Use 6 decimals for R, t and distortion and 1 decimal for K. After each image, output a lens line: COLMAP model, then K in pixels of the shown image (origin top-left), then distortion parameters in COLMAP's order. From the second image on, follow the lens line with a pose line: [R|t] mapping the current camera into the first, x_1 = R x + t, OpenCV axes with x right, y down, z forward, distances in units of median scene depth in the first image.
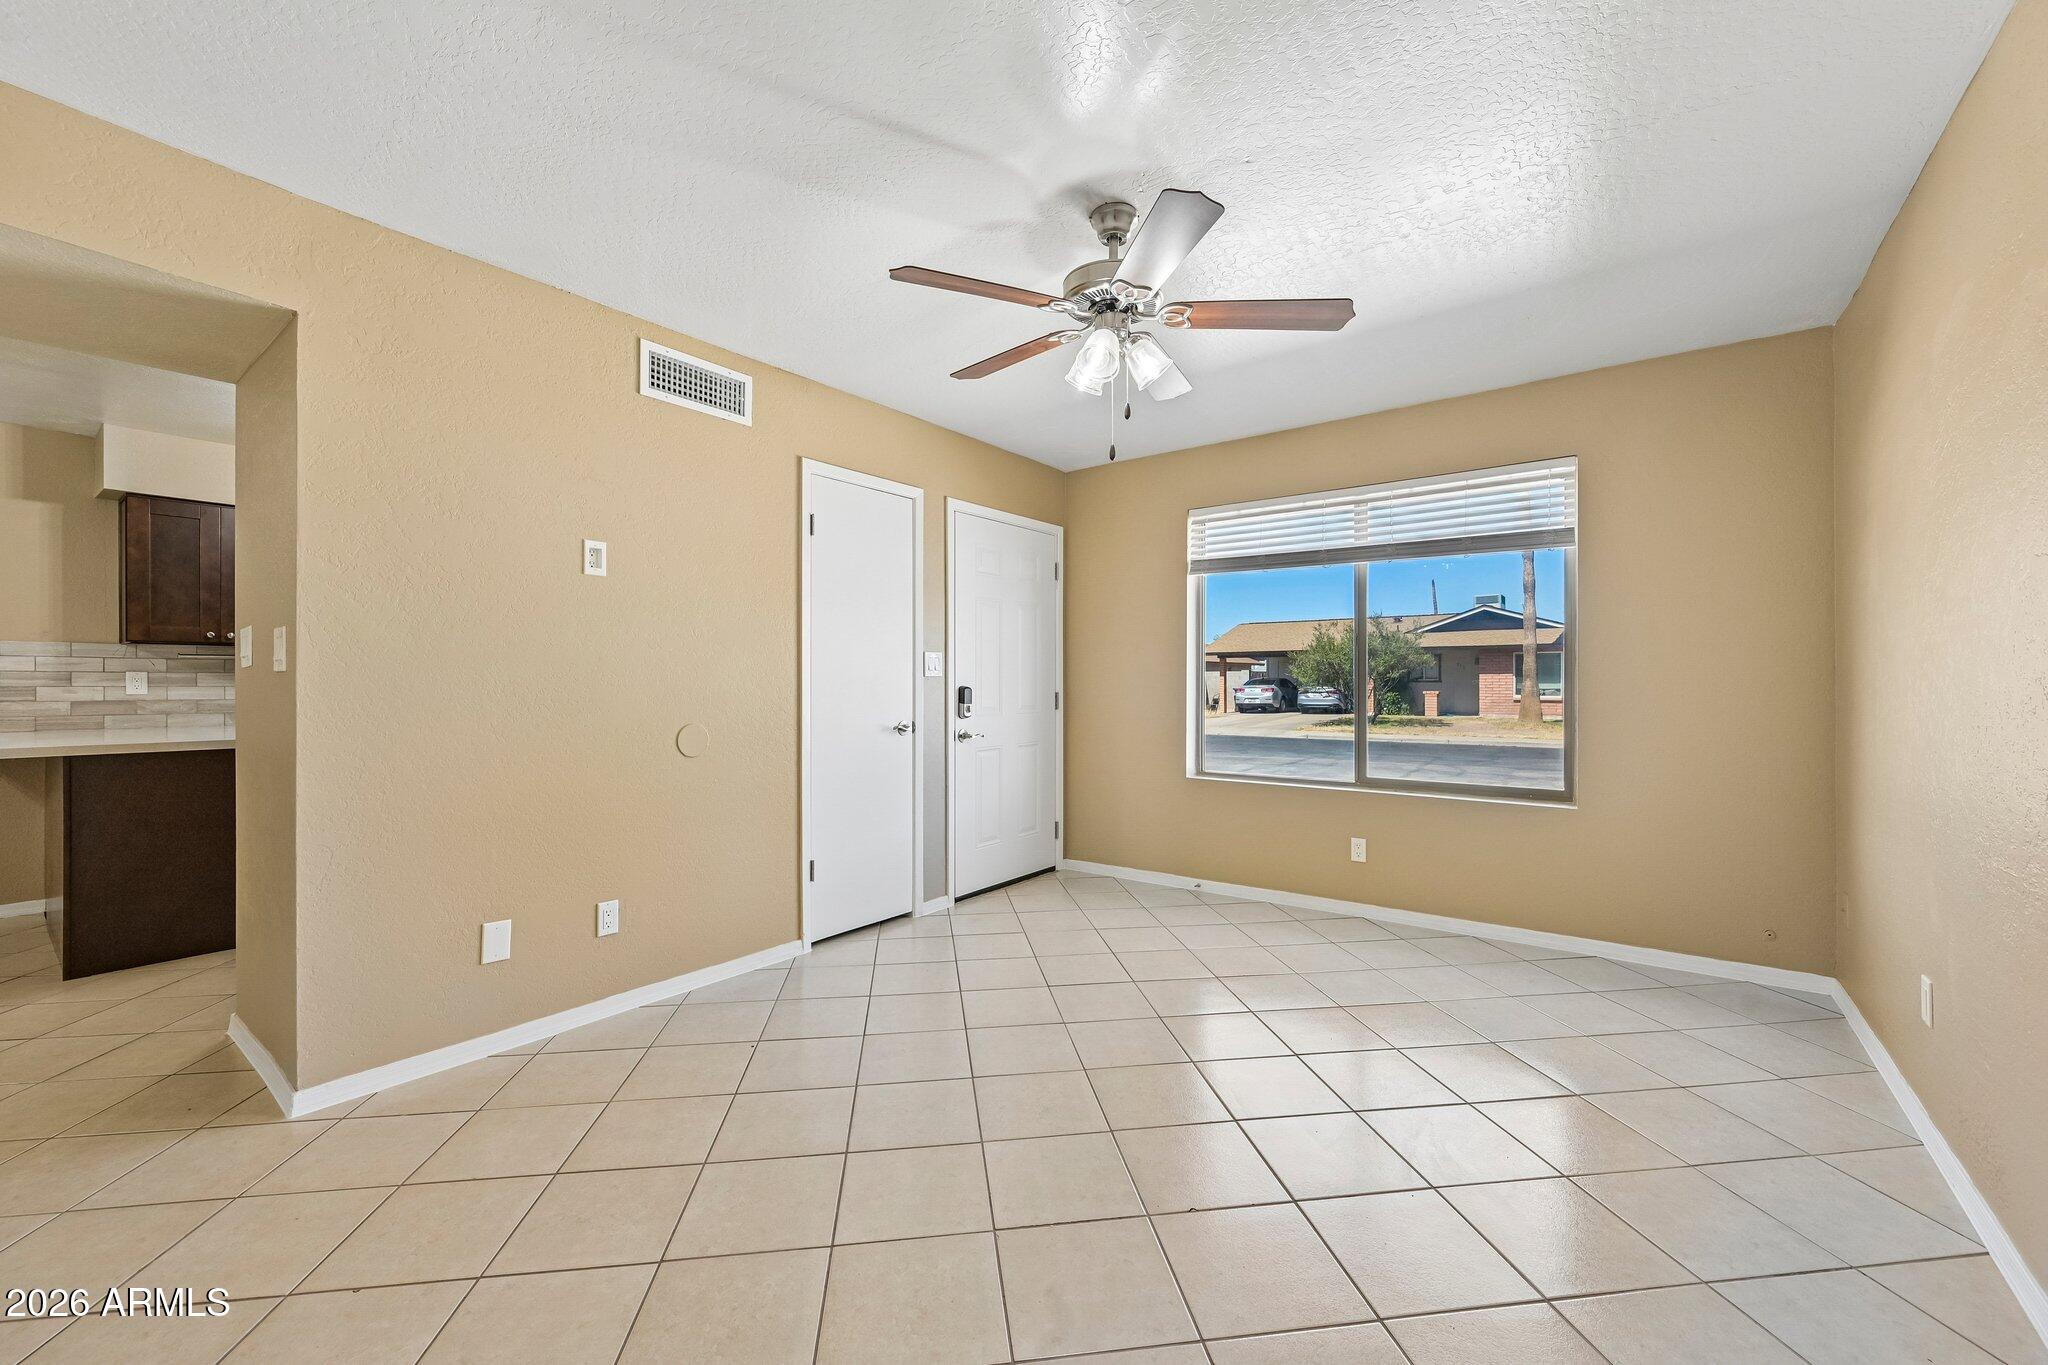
lens RADIAL K [[813.2, 0, 1038.4], [0, 813.2, 685.6], [0, 0, 1]] dist [0.000388, -0.000004]
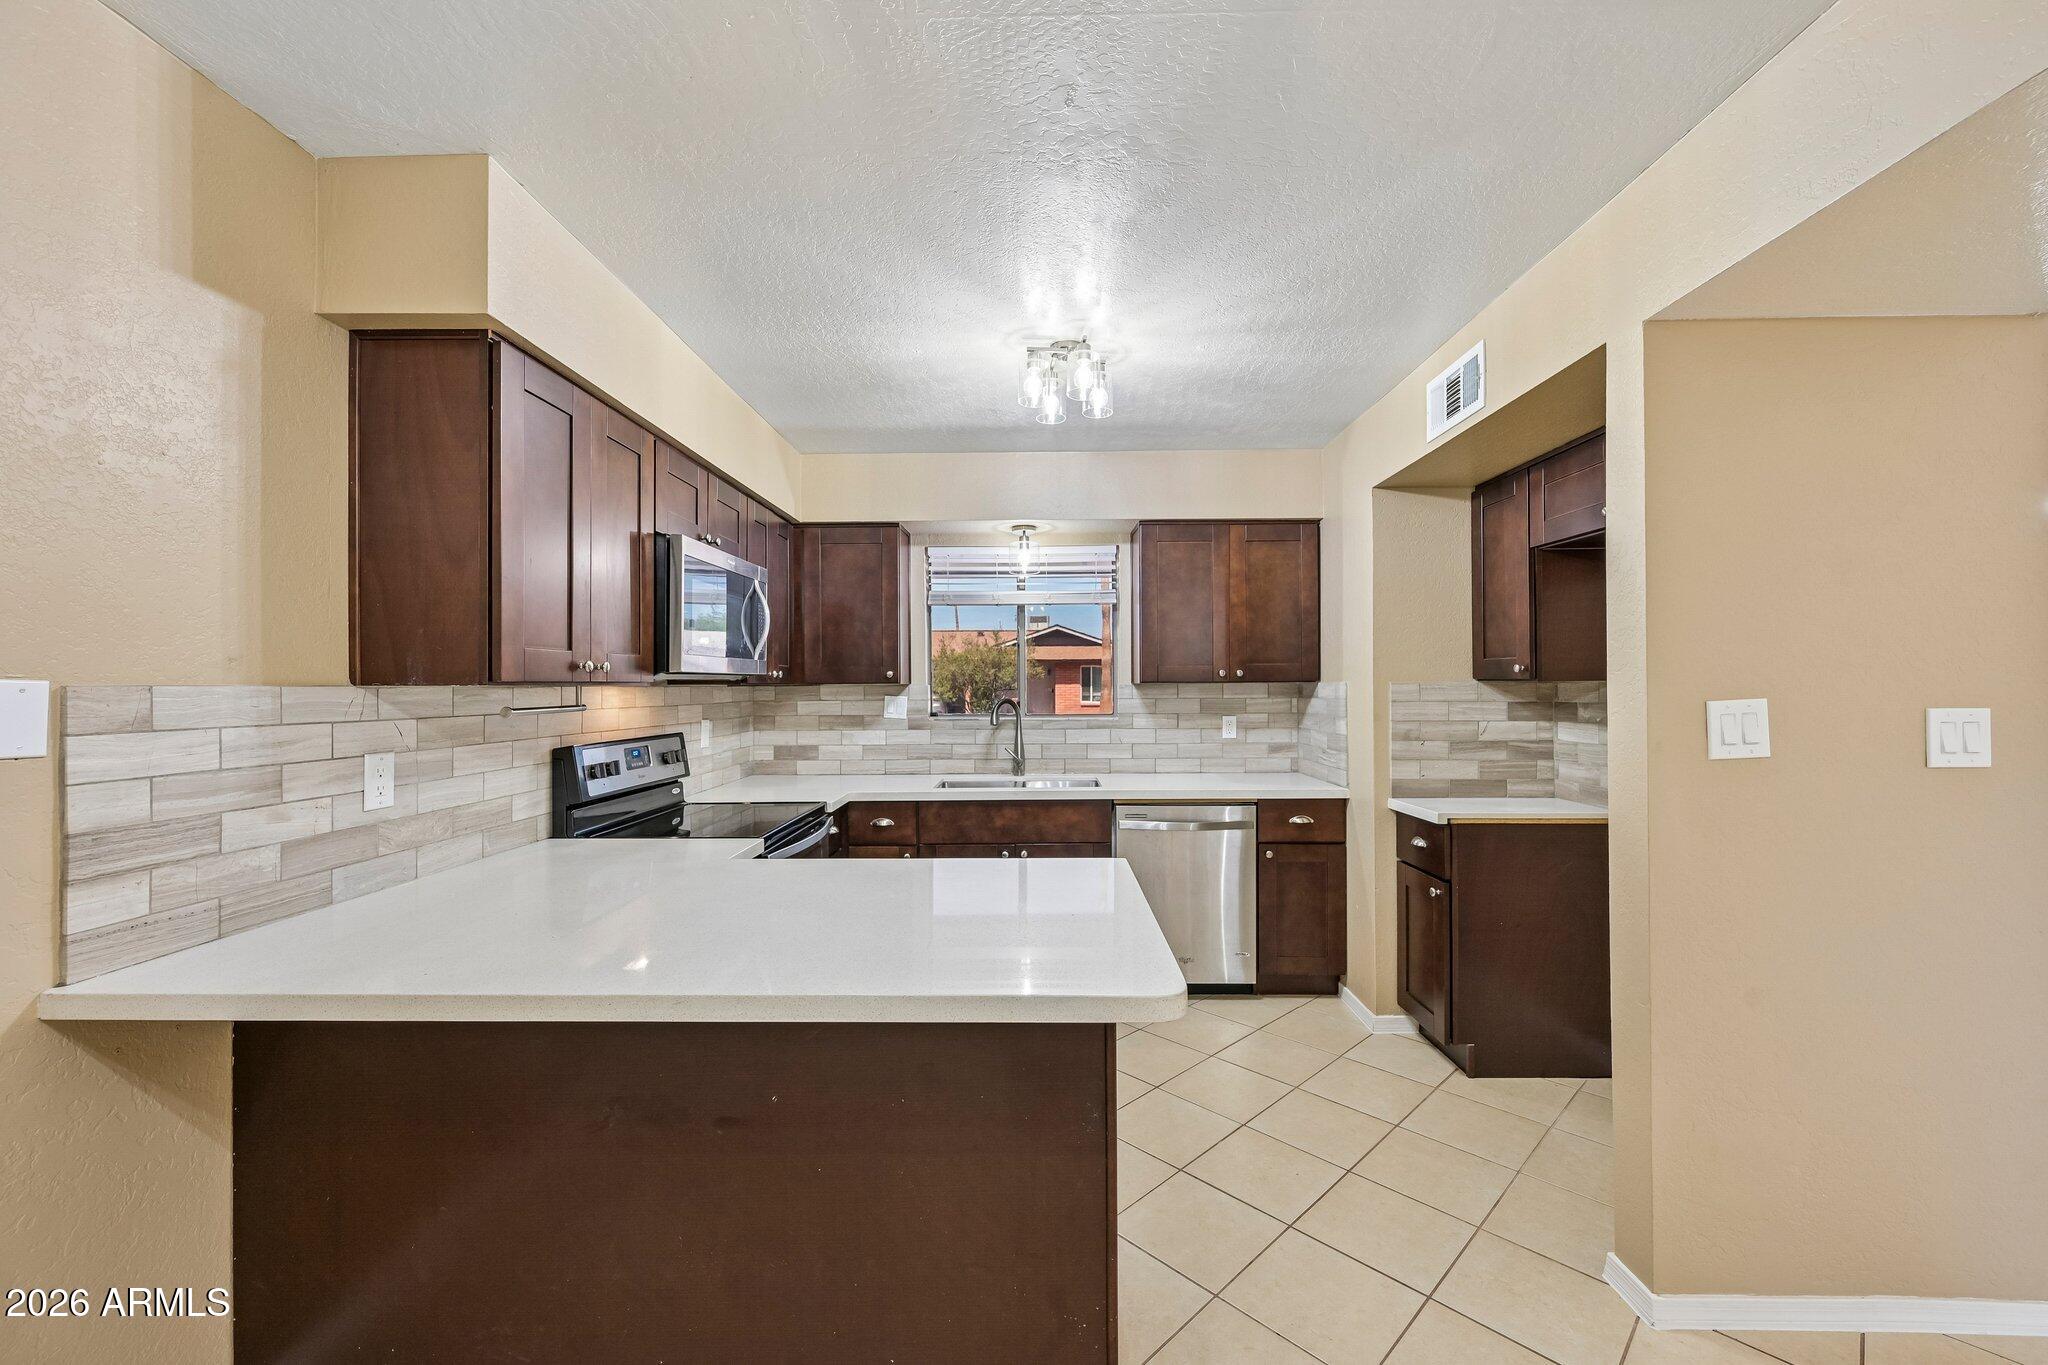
lens RADIAL K [[813.2, 0, 1028.5], [0, 813.2, 681.7], [0, 0, 1]] dist [0.000388, -0.000004]
pose [[0.803547, 0.002634, 0.595236, -1.102555], [0.002163, 0.999971, -0.007345, -0.050133], [-0.595238, 0.007190, 0.803518, 0.477811]]
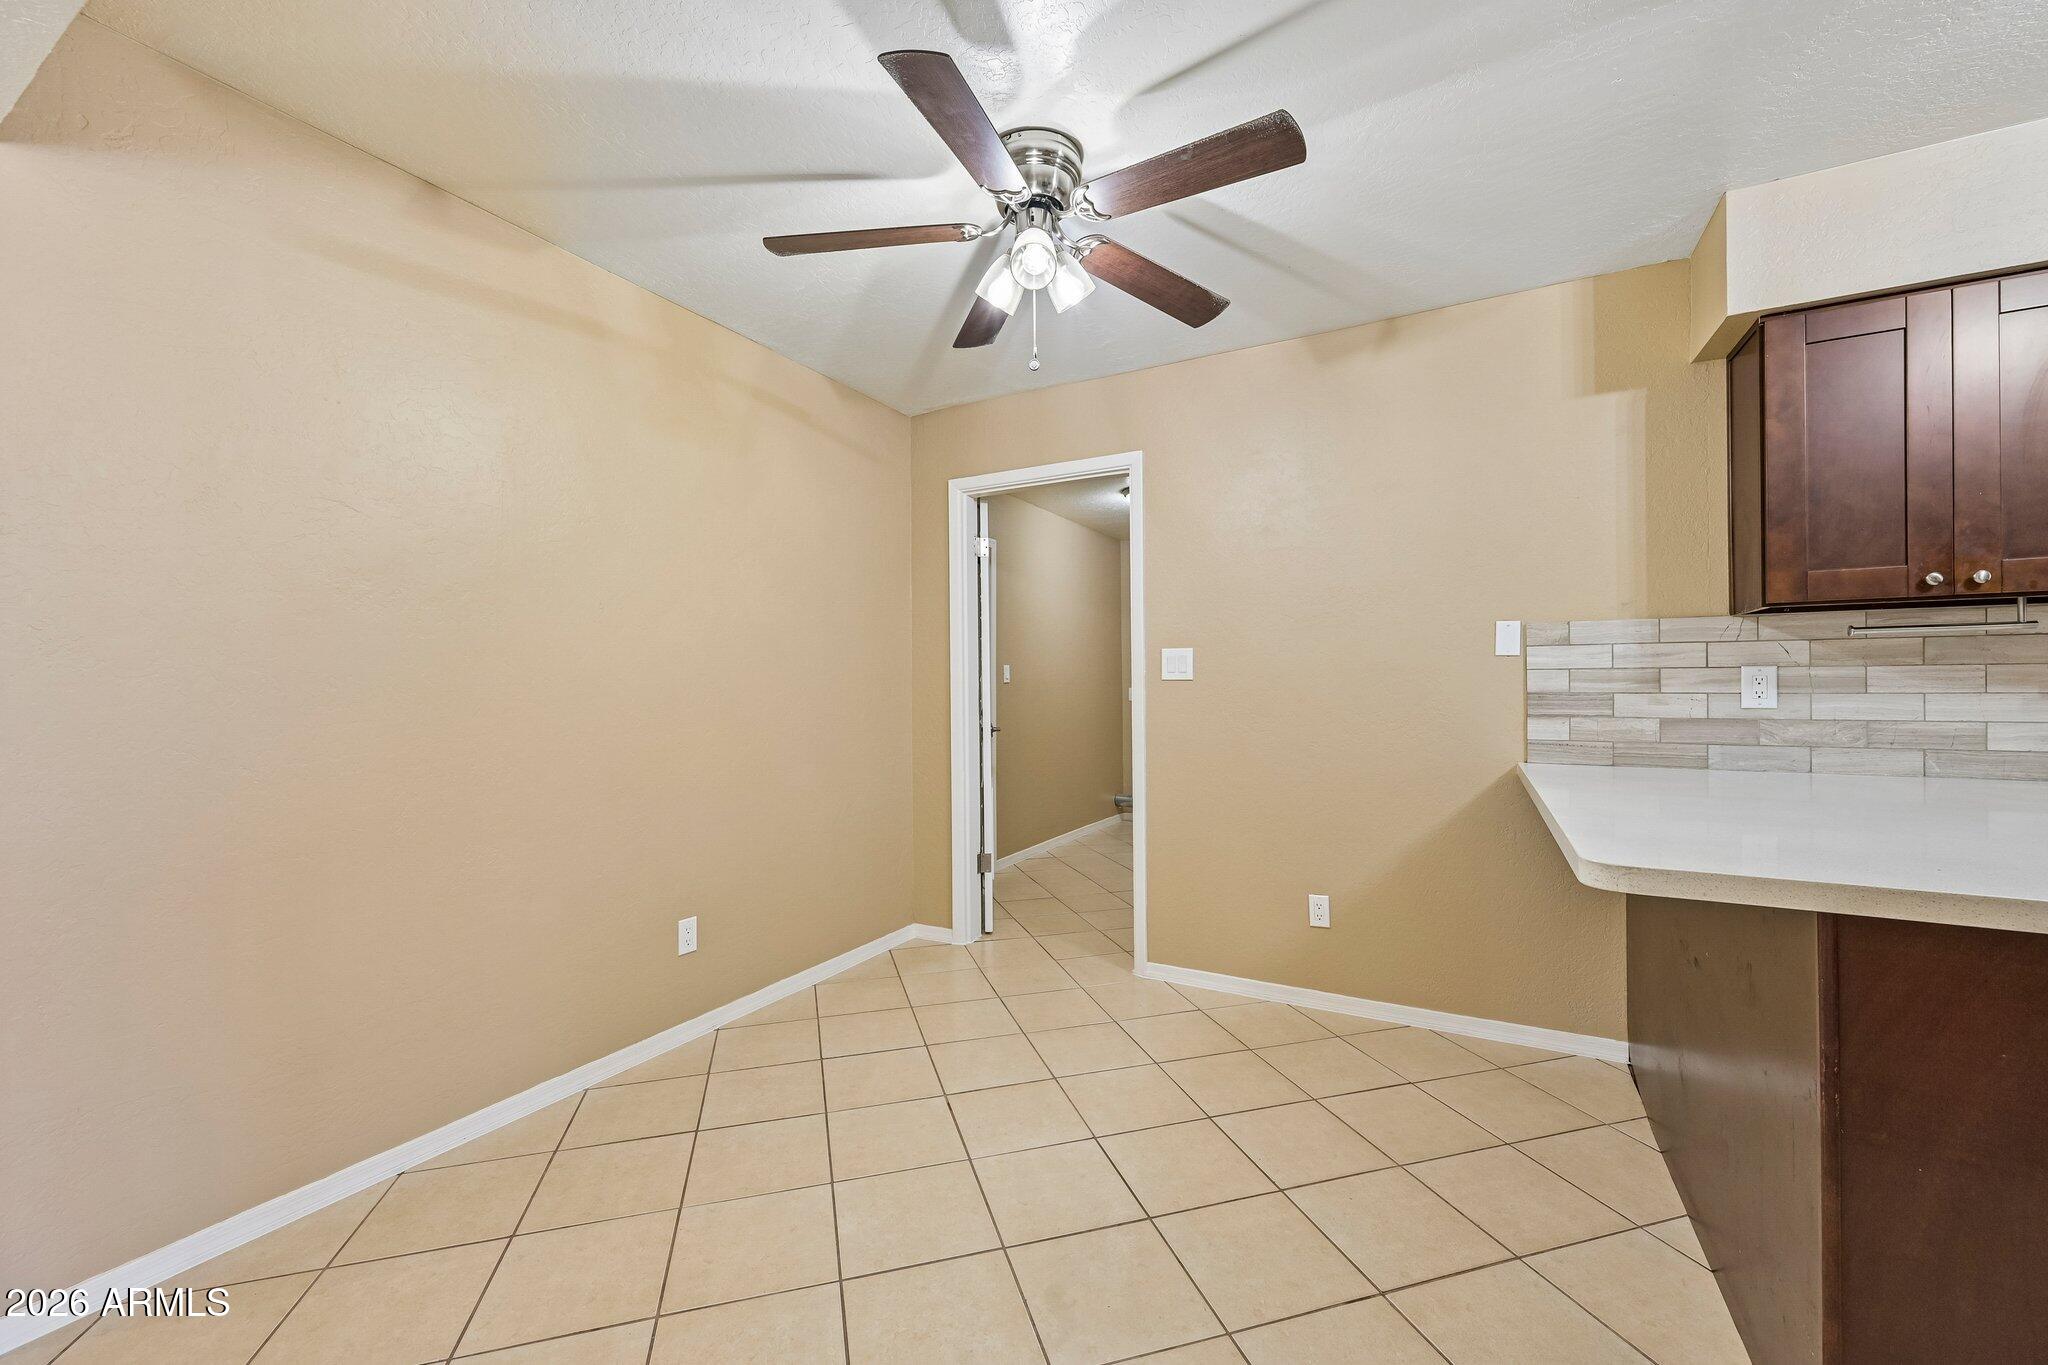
lens RADIAL K [[813.2, 0, 1016.7], [0, 813.2, 680.8], [0, 0, 1]] dist [0.000388, -0.000004]
pose [[0.146780, -0.004330, -0.989160, -0.655792], [0.003910, 0.999985, -0.003797, -0.007153], [0.989161, -0.003311, 0.146795, 0.440280]]
